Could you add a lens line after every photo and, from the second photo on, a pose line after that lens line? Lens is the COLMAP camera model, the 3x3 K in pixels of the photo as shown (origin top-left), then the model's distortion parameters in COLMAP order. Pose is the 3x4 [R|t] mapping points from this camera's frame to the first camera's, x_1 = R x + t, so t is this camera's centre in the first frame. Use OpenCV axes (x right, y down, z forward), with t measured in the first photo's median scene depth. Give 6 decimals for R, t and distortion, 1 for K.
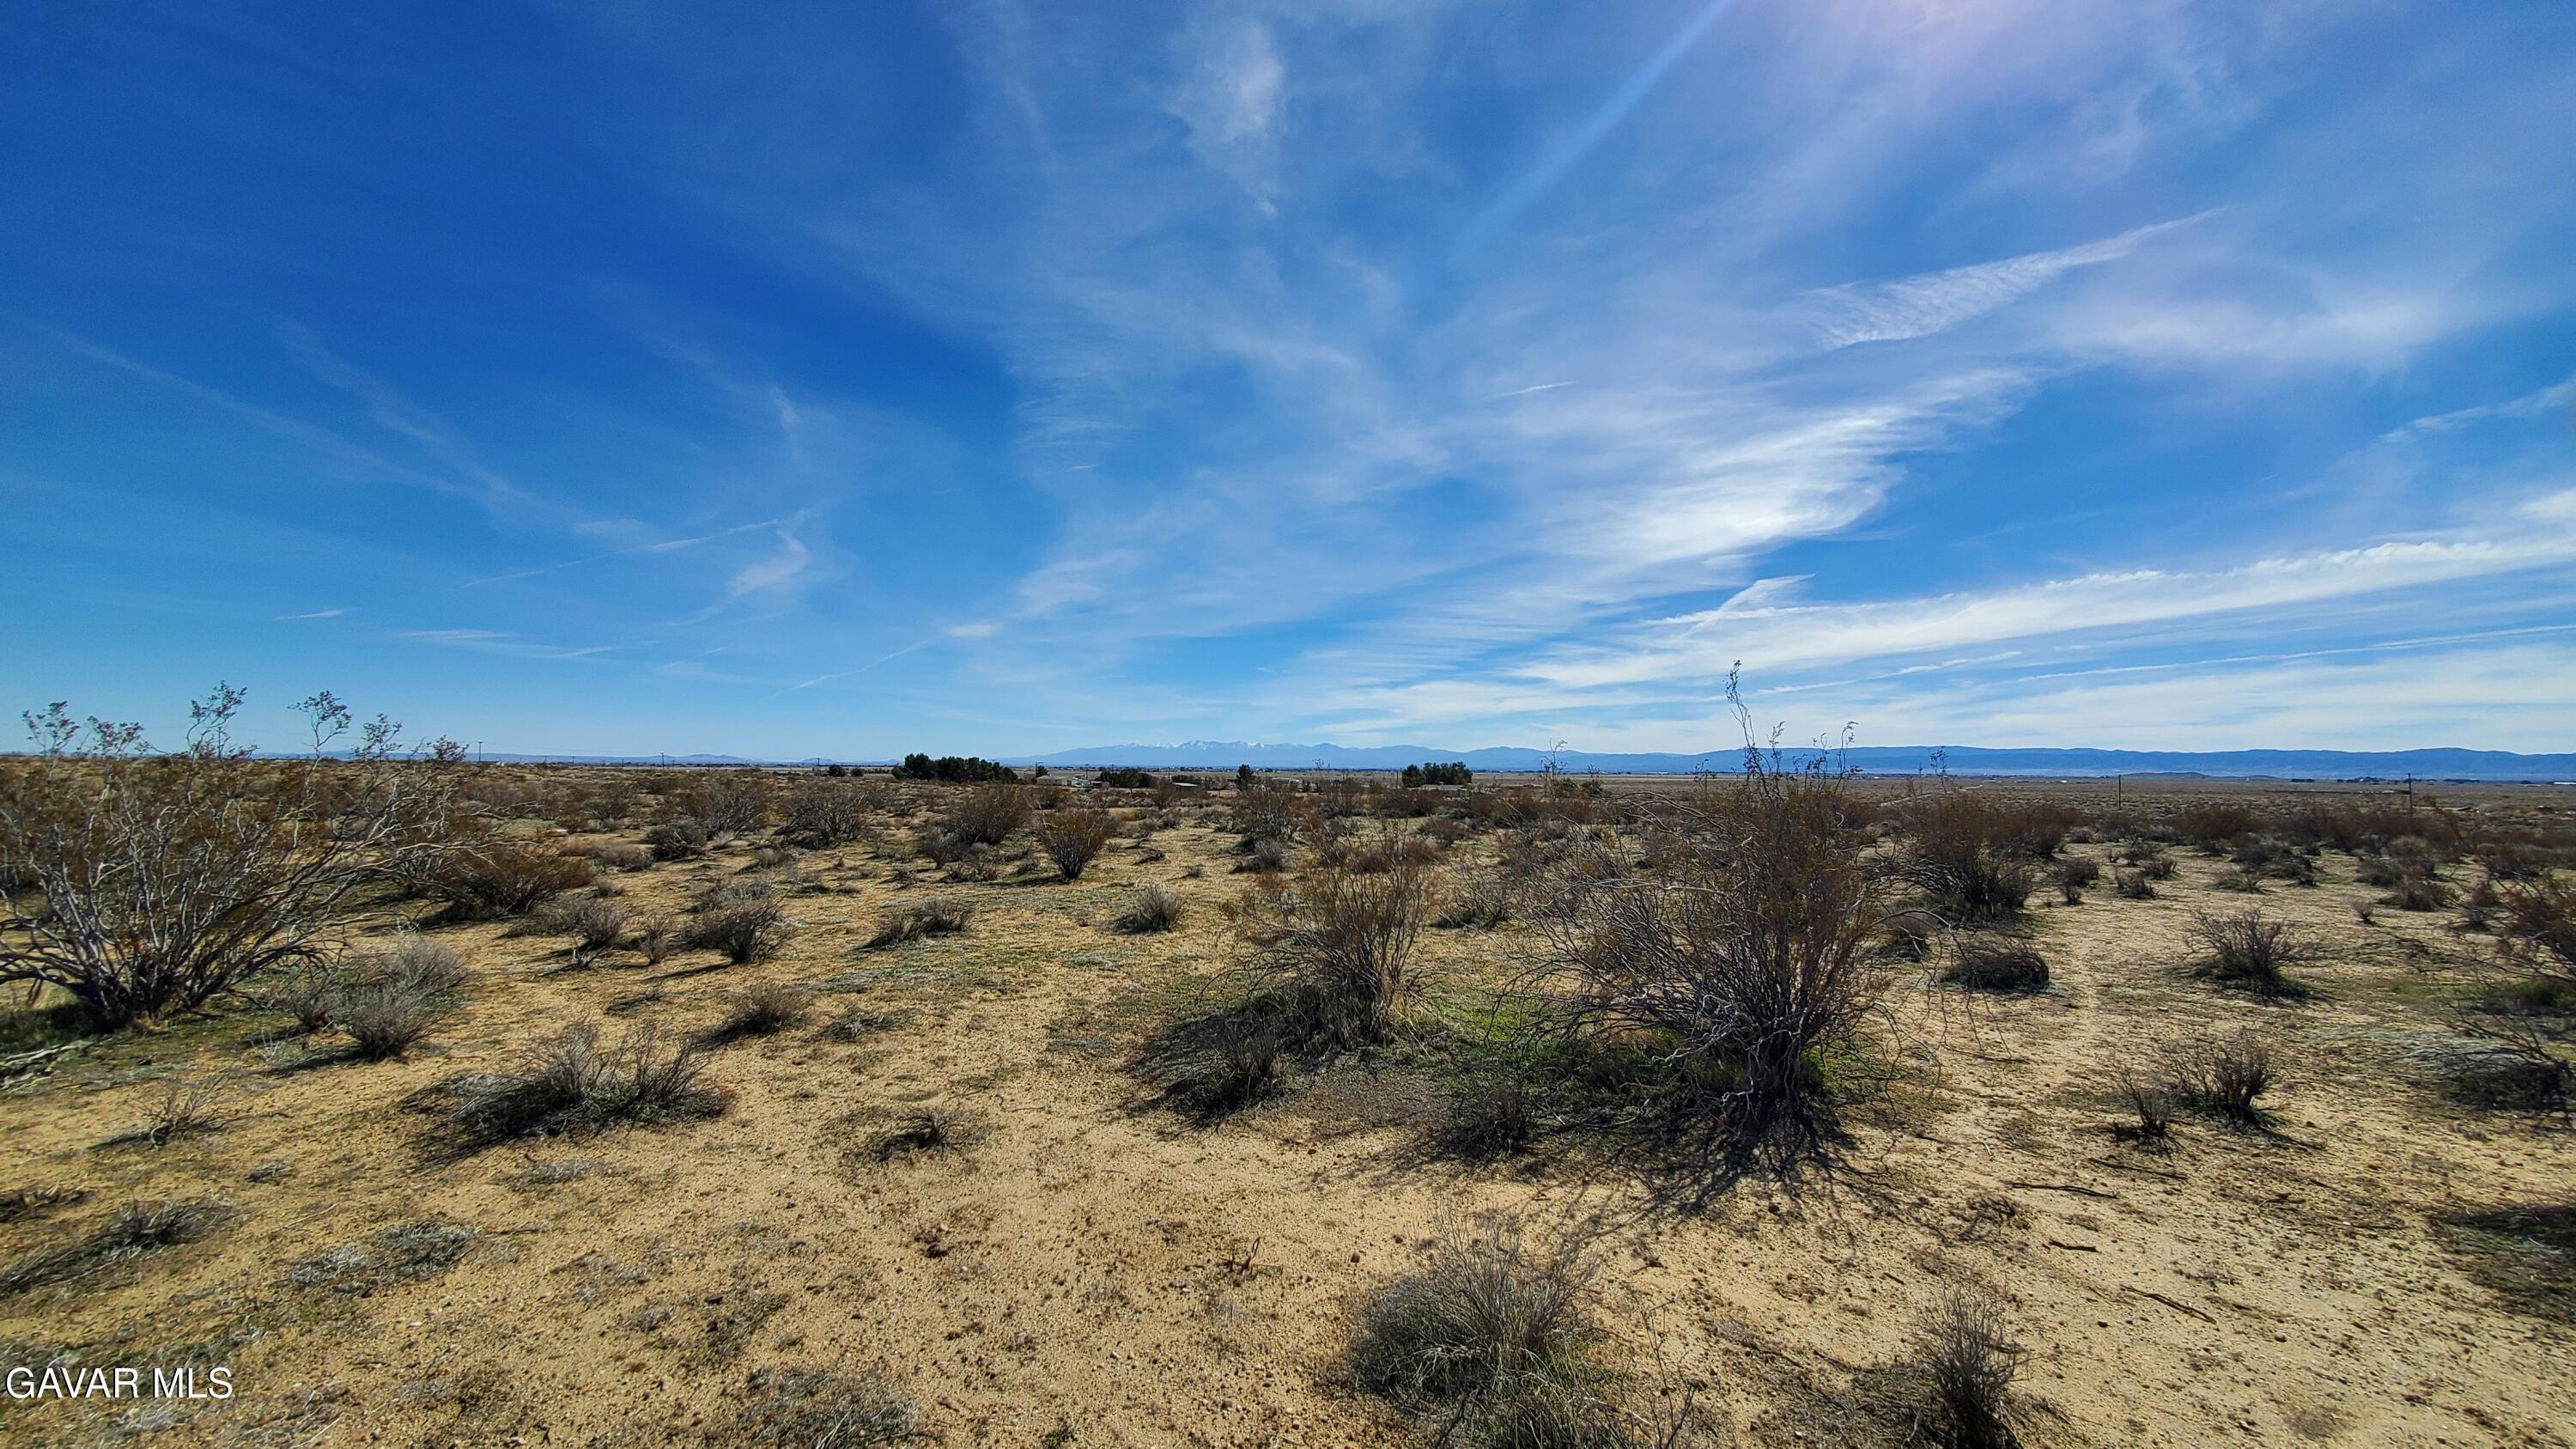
lens RADIAL K [[1024.6, 0, 1301.5], [0, 1024.6, 723.3], [0, 0, 1]] dist [0.000319, -0.000510]
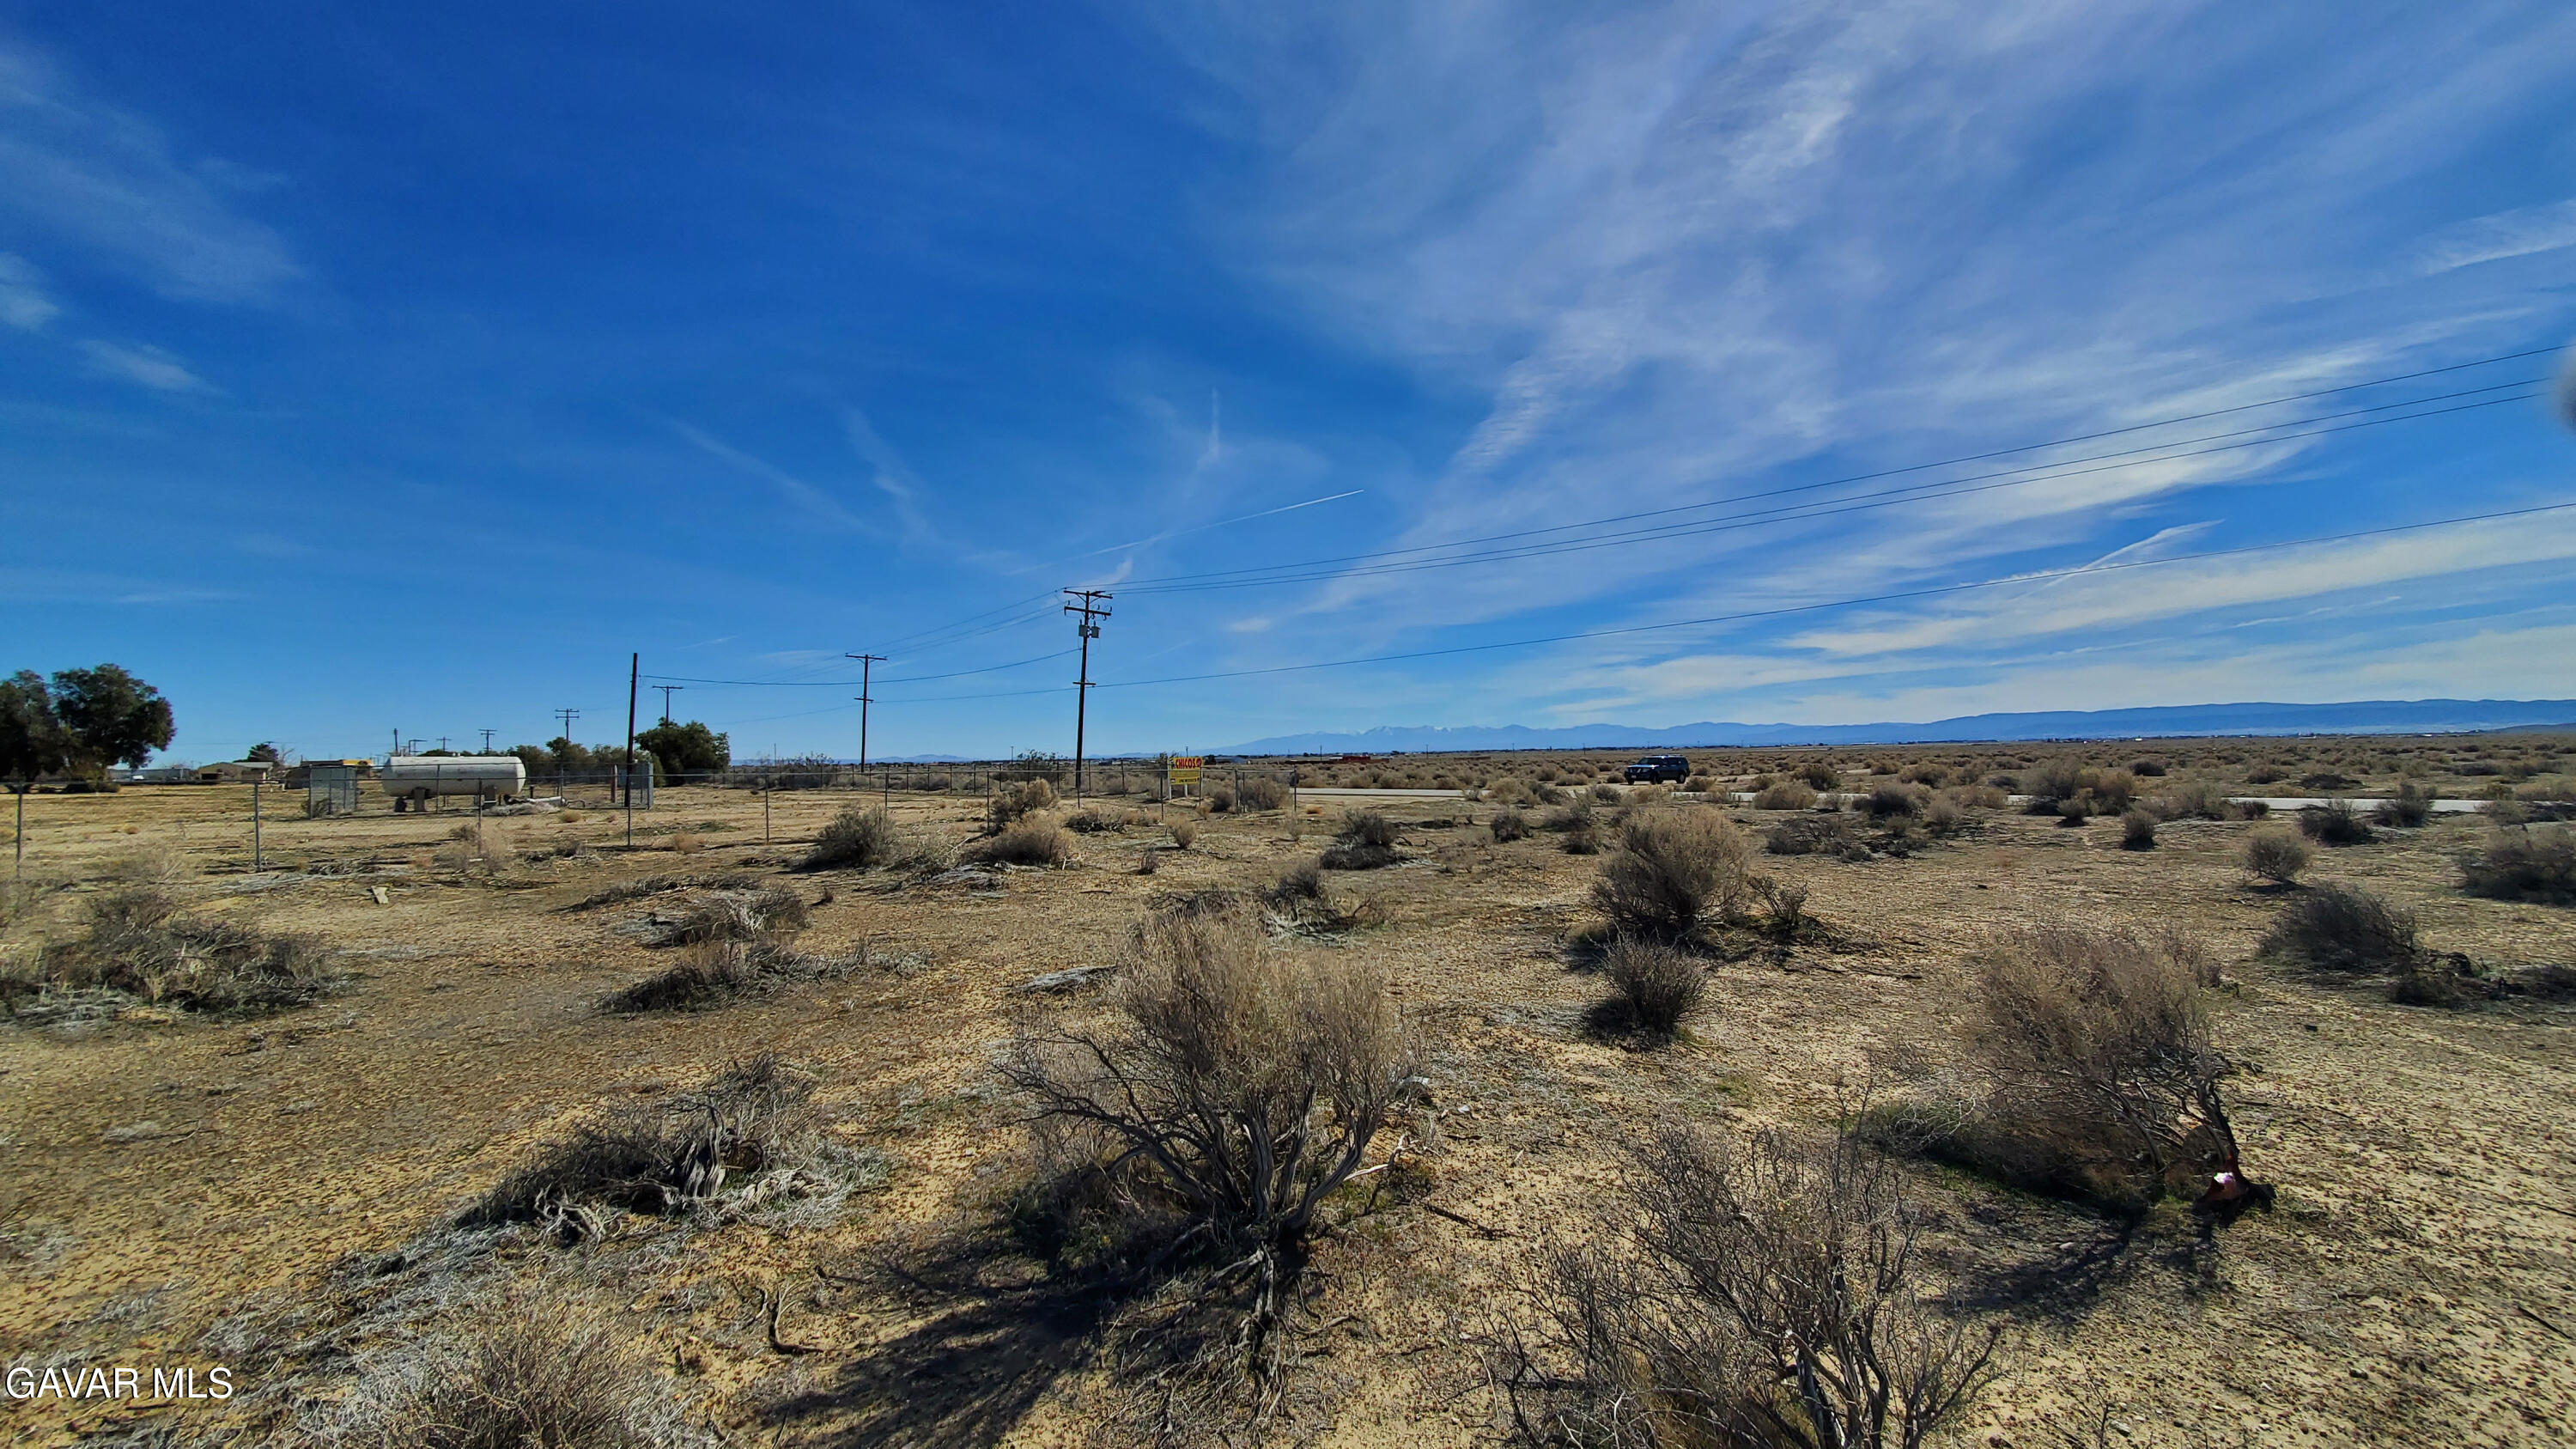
lens RADIAL K [[1026.9, 0, 1300.9], [0, 1026.9, 724.2], [0, 0, 1]] dist [0.002229, -0.000829]
pose [[0.984502, -0.033421, -0.172162, -0.554919], [0.035855, 0.999296, 0.011049, -0.006918], [0.171671, -0.017051, 0.985007, -0.239982]]
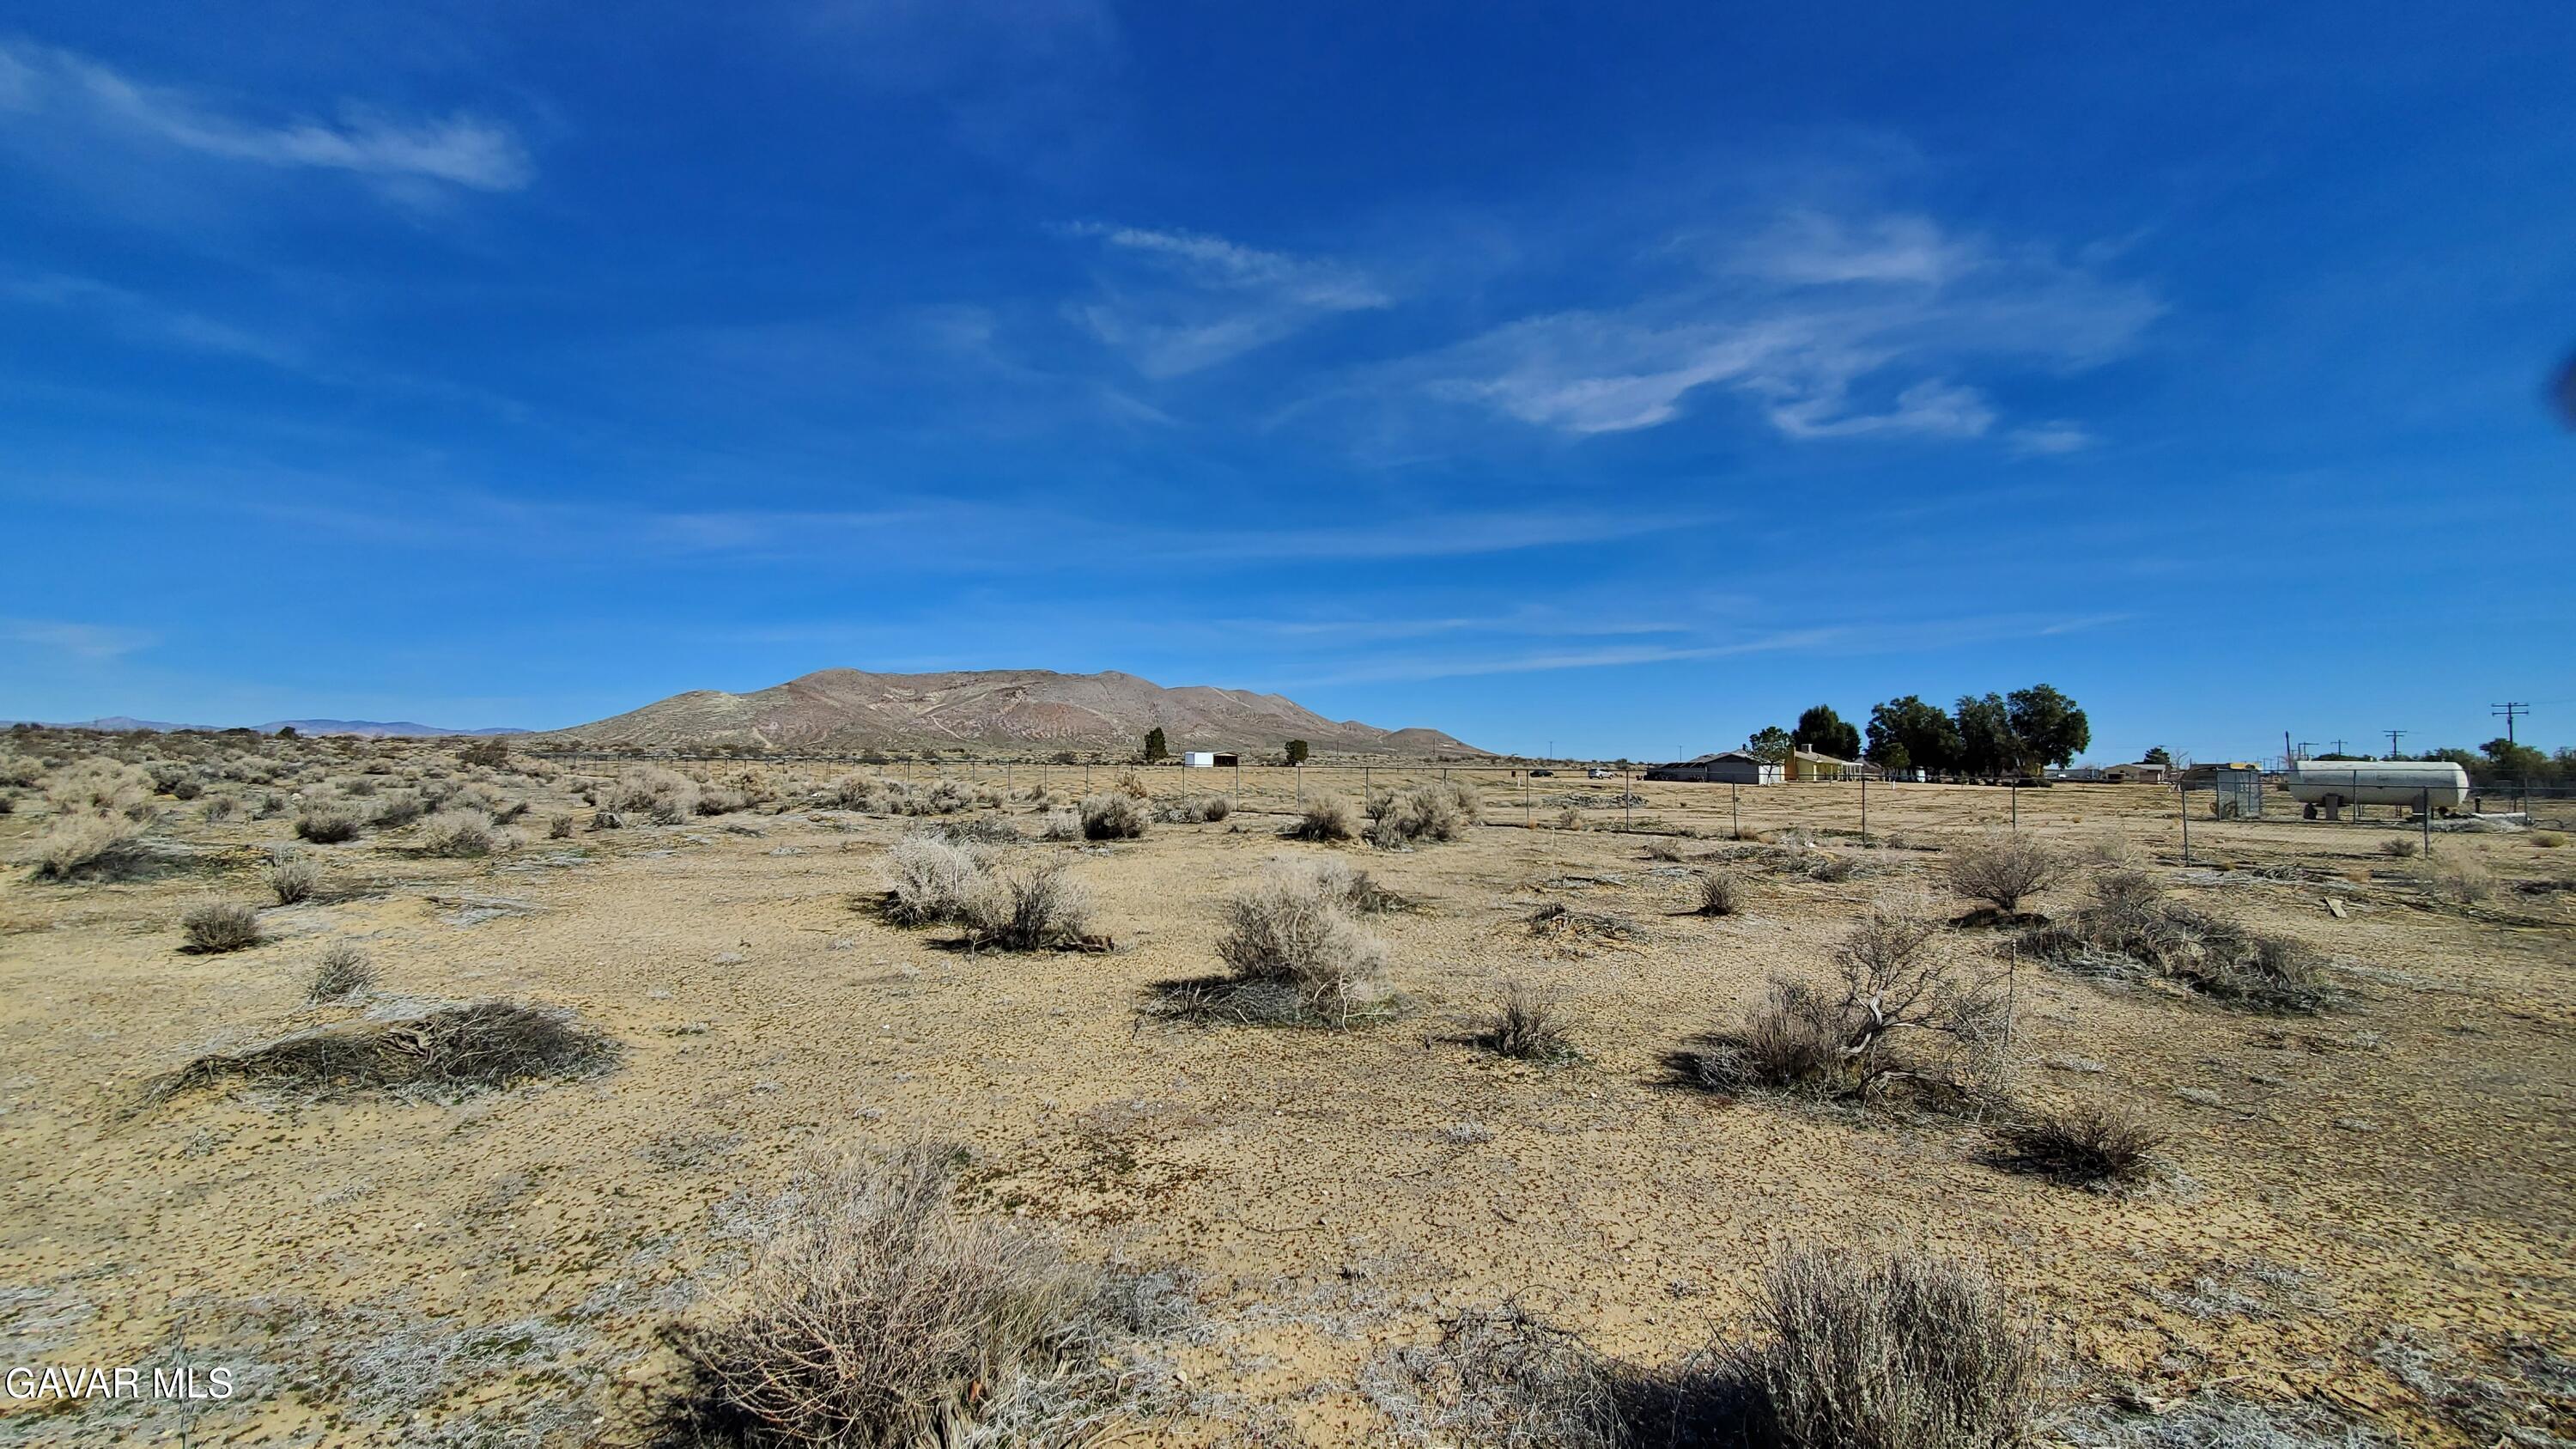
lens RADIAL K [[1024.6, 0, 1301.5], [0, 1024.6, 723.3], [0, 0, 1]] dist [0.000319, -0.000510]
pose [[-0.083575, -0.057283, -0.994854, -0.582669], [0.037577, 0.997455, -0.060589, -0.008260], [0.995793, -0.042448, -0.081210, -0.262514]]
